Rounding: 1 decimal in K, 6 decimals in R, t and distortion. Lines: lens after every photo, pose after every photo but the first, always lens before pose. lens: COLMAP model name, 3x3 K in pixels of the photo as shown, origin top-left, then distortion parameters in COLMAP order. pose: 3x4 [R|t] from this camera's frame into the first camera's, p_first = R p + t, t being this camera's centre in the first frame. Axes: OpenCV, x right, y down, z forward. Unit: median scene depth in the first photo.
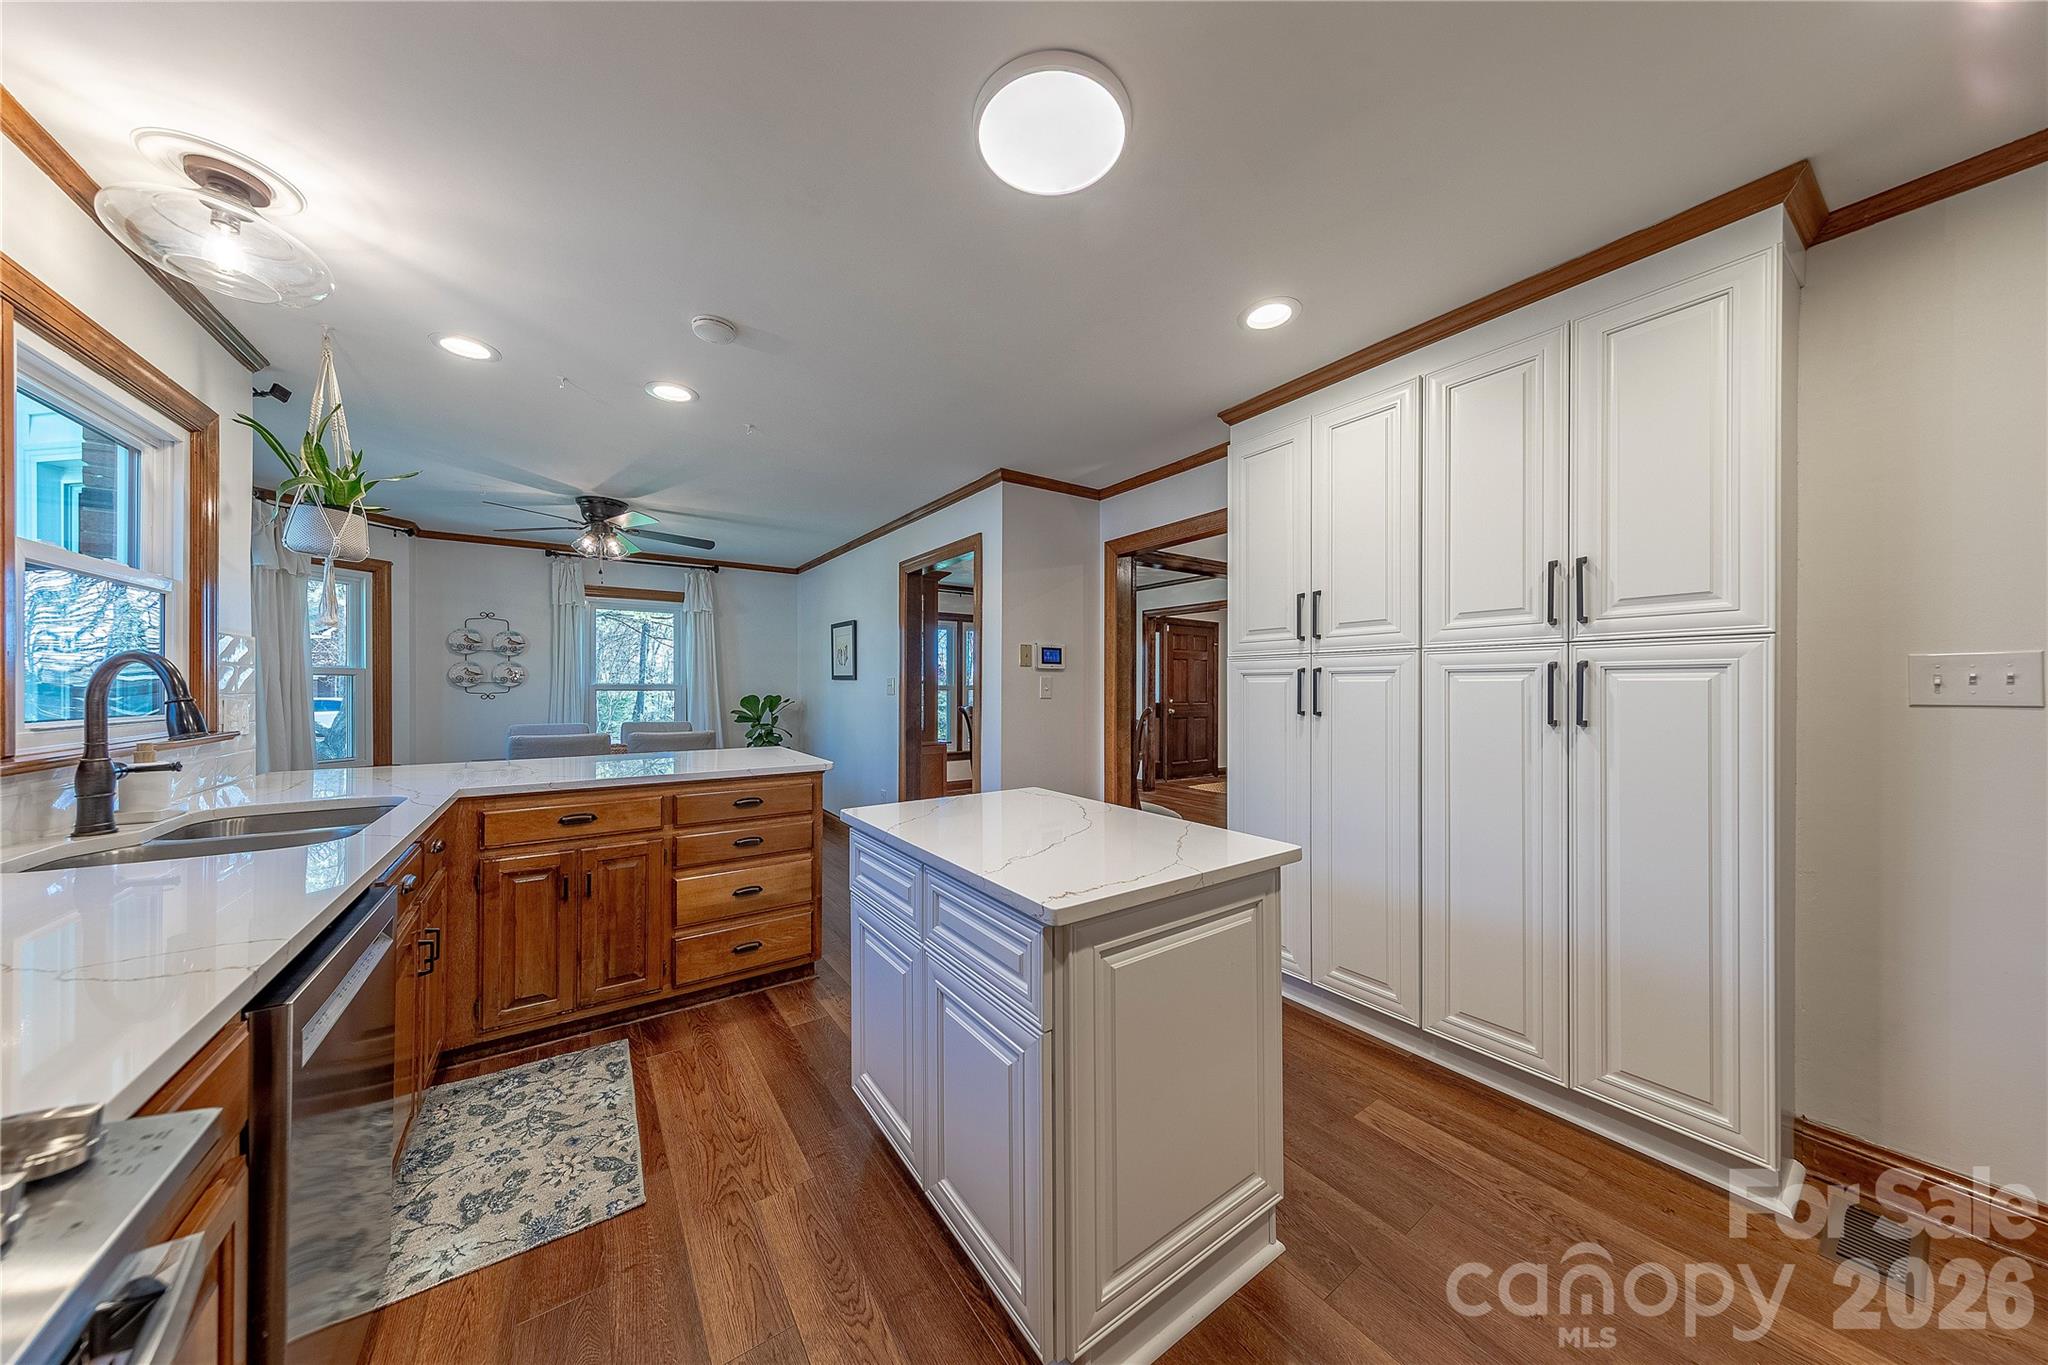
lens RADIAL K [[643.4, 0, 1008.8], [0, 643.4, 687.4], [0, 0, 1]] dist [0.005931, 0.000036]
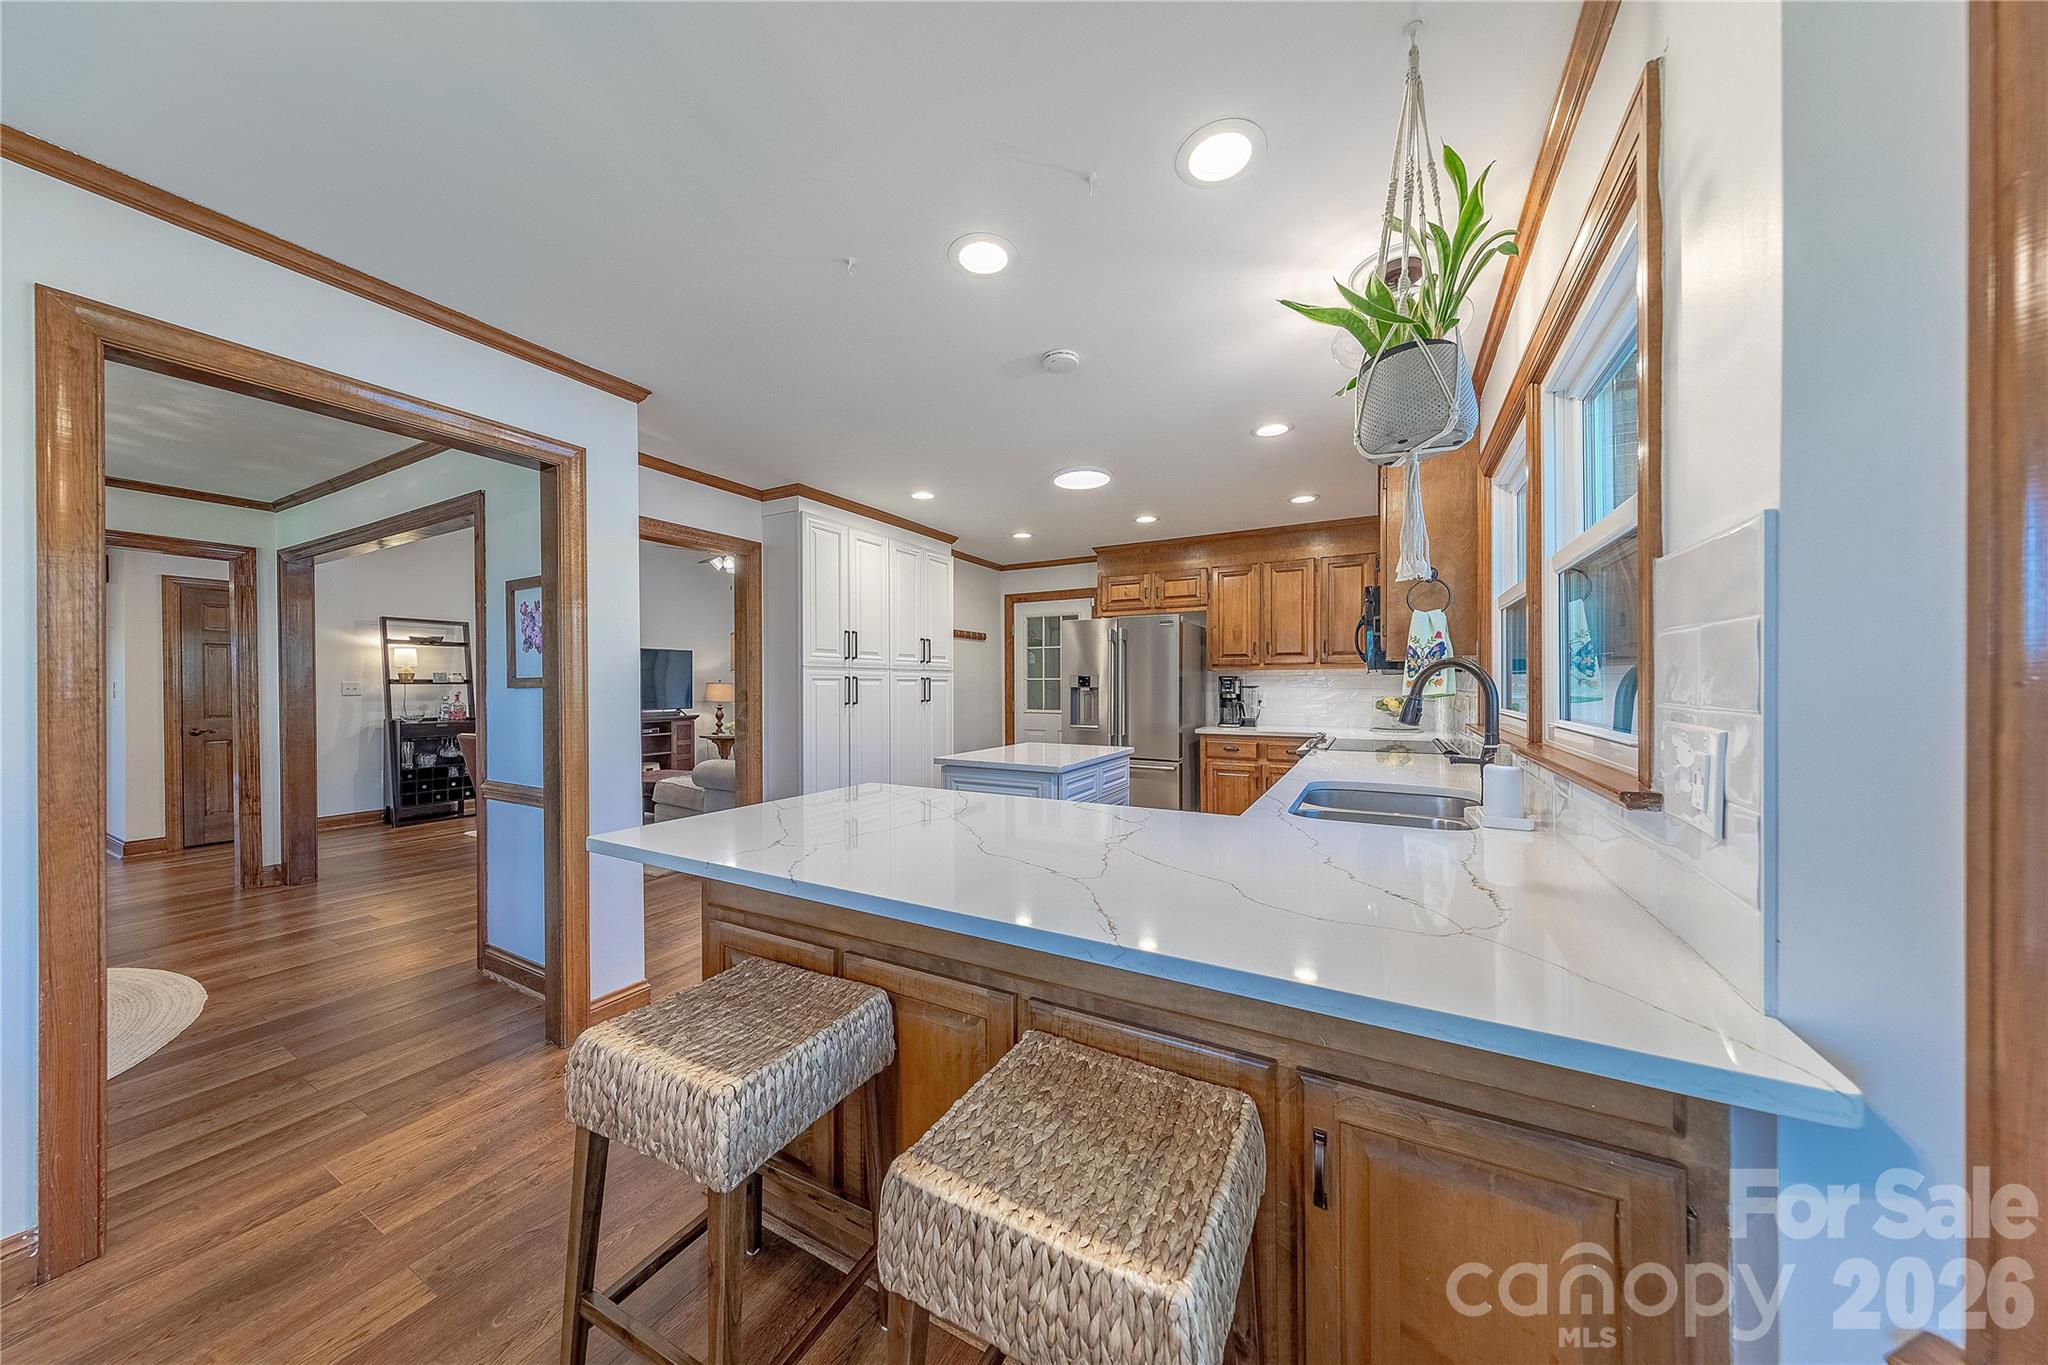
lens RADIAL K [[636.9, 0, 1015.4], [0, 636.9, 685.7], [0, 0, 1]] dist [0.003665, -0.000020]
pose [[-0.456845, 0.001667, 0.889545, -1.224128], [0.003829, 0.999993, 0.000092, -0.003817], [-0.889538, 0.003448, -0.456848, 1.395765]]
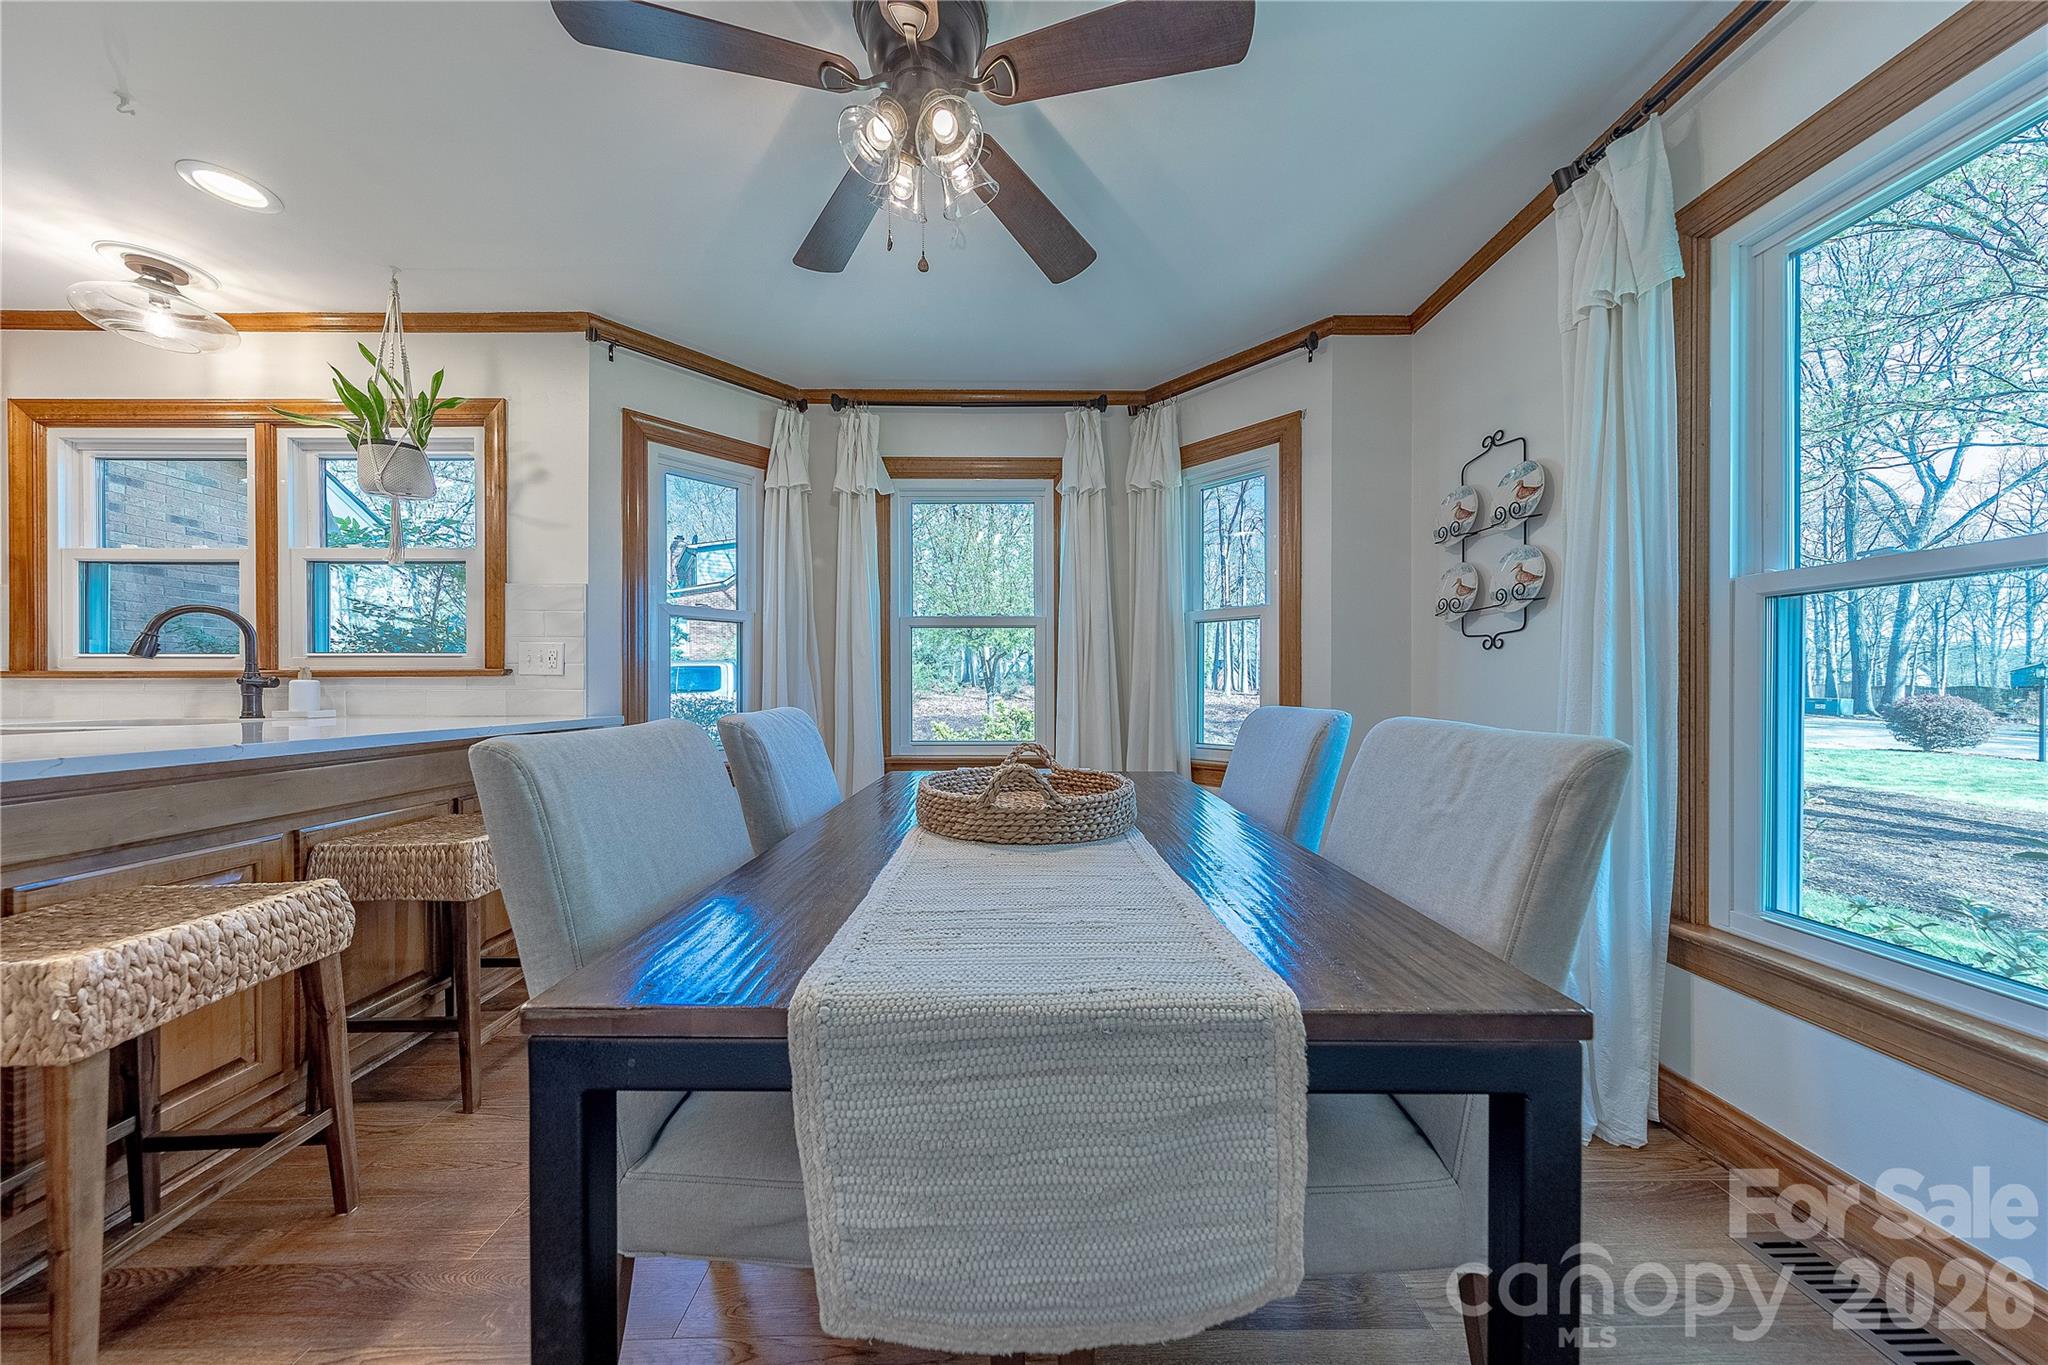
lens RADIAL K [[638.6, 0, 1034.0], [0, 638.6, 689.9], [0, 0, 1]] dist [0.003794, 0.000013]
pose [[-0.554689, 0.001439, -0.832056, -0.688668], [0.002475, 0.999997, 0.000080, 0.095742], [0.832054, -0.002015, -0.554691, 2.152403]]
